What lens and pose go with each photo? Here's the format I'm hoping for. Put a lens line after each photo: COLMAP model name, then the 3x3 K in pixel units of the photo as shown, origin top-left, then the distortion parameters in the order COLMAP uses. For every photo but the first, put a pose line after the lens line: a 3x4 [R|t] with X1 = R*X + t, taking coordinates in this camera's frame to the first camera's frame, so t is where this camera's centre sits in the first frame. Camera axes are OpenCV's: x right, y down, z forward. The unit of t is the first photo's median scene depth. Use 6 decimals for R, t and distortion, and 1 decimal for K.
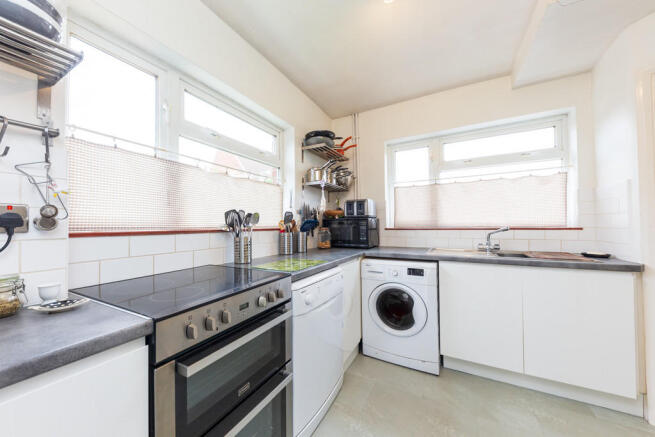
lens RADIAL K [[235.0, 0, 327.5], [0, 235.0, 218.5], [0, 0, 1]] dist [-0.006926, -0.000183]
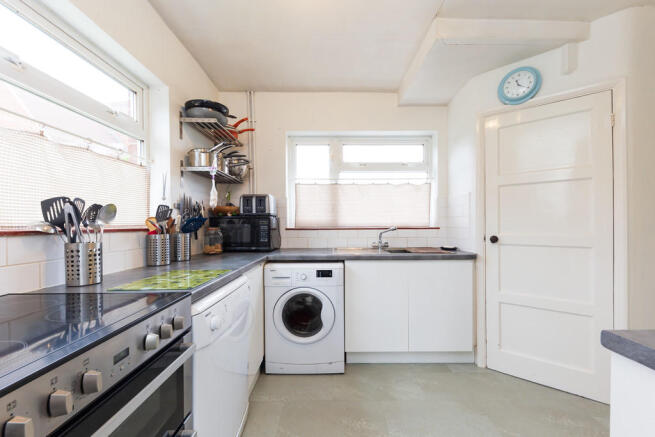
lens RADIAL K [[252.4, 0, 326.9], [0, 252.4, 224.8], [0, 0, 1]] dist [0.000847, -0.000077]
pose [[0.866781, 0.005166, 0.498661, -0.124045], [-0.018607, 0.999585, 0.021988, 0.004716], [-0.498341, -0.028337, 0.866518, 0.096249]]
